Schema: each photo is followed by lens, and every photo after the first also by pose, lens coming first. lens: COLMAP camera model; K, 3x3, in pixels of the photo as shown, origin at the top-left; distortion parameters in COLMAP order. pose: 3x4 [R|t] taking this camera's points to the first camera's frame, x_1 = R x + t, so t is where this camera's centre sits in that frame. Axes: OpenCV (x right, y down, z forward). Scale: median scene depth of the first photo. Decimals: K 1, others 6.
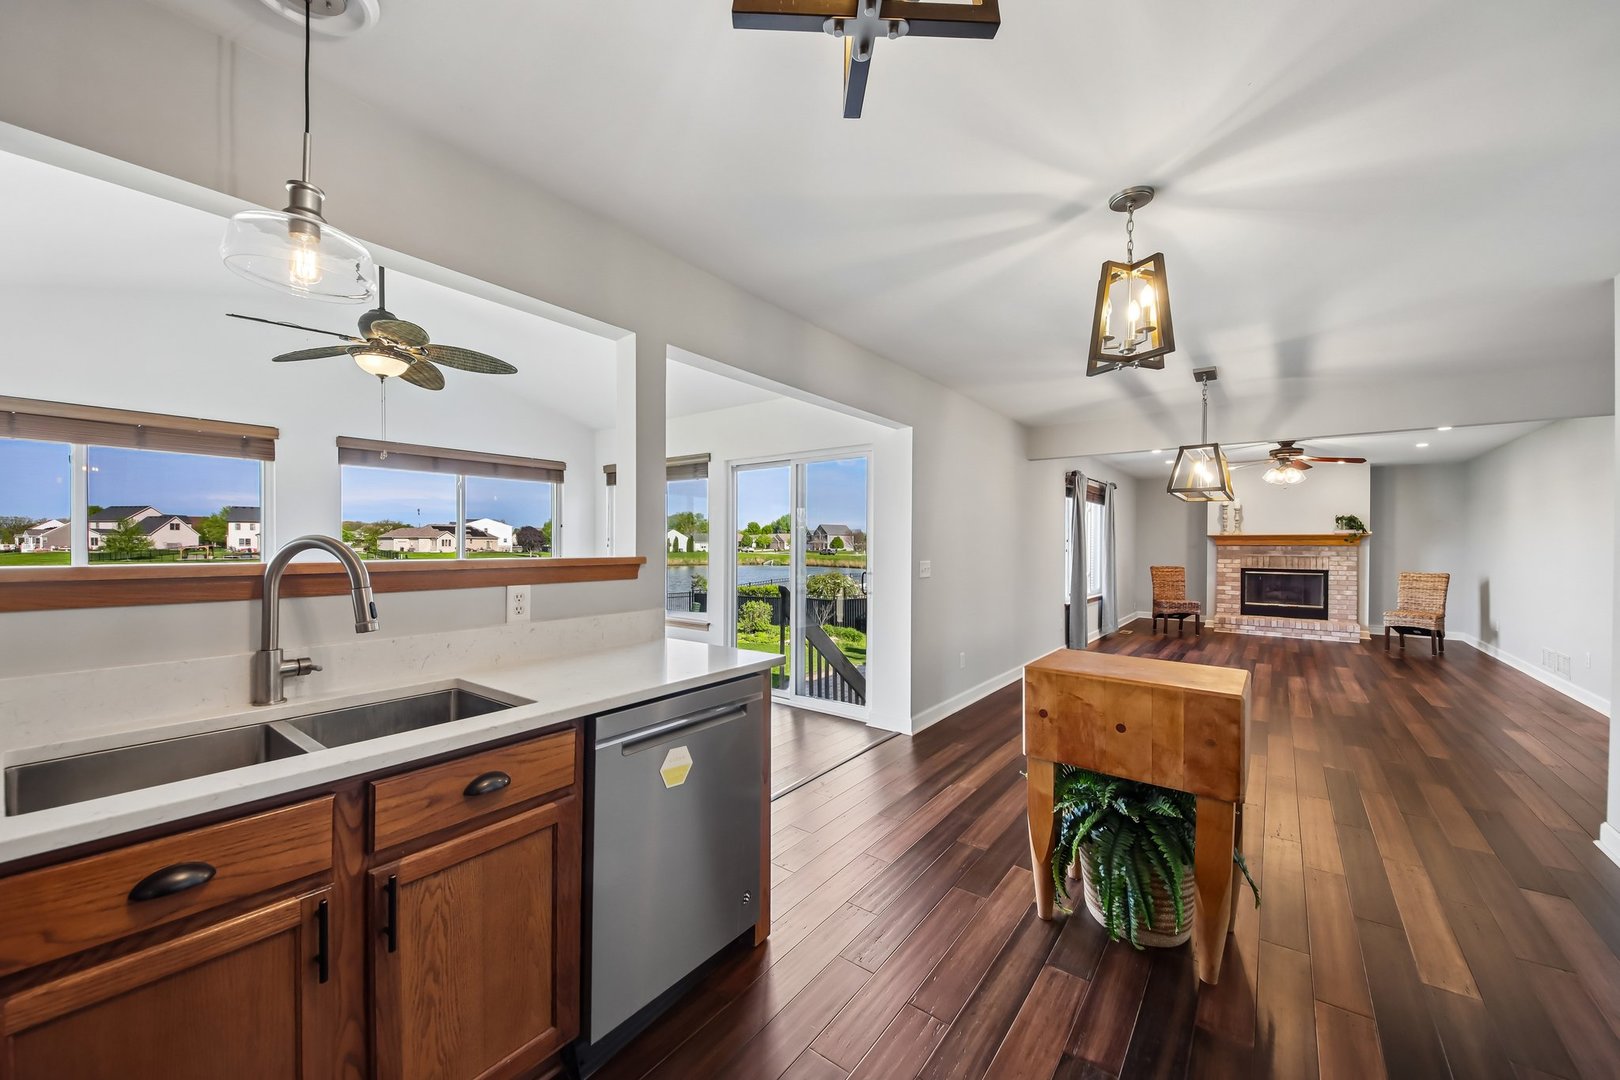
lens RADIAL K [[601.6, 0, 810.1], [0, 601.6, 547.5], [0, 0, 1]] dist [-0.007662, -0.004460]
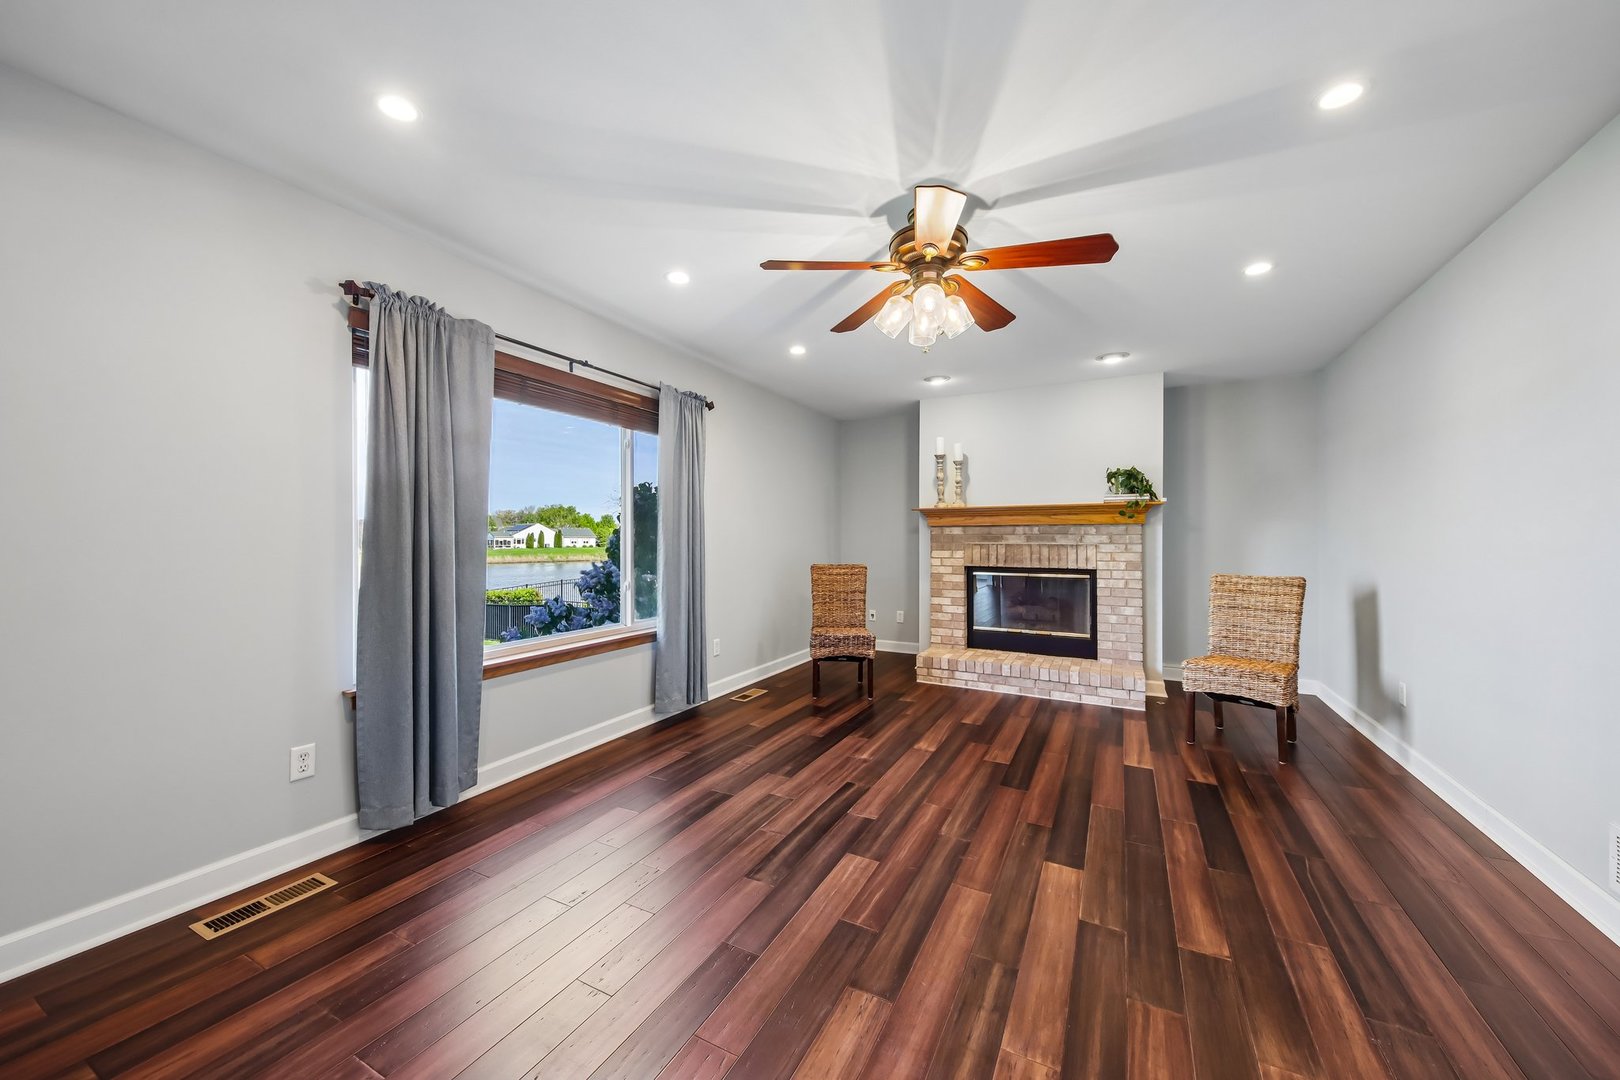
lens RADIAL K [[601.6, 0, 788.4], [0, 601.6, 537.6], [0, 0, 1]] dist [-0.007662, -0.004460]
pose [[0.986459, 0.001184, 0.164002, 0.487554], [0.000237, 0.999963, -0.008643, 0.013285], [-0.164006, 0.008564, 0.986422, 0.491157]]
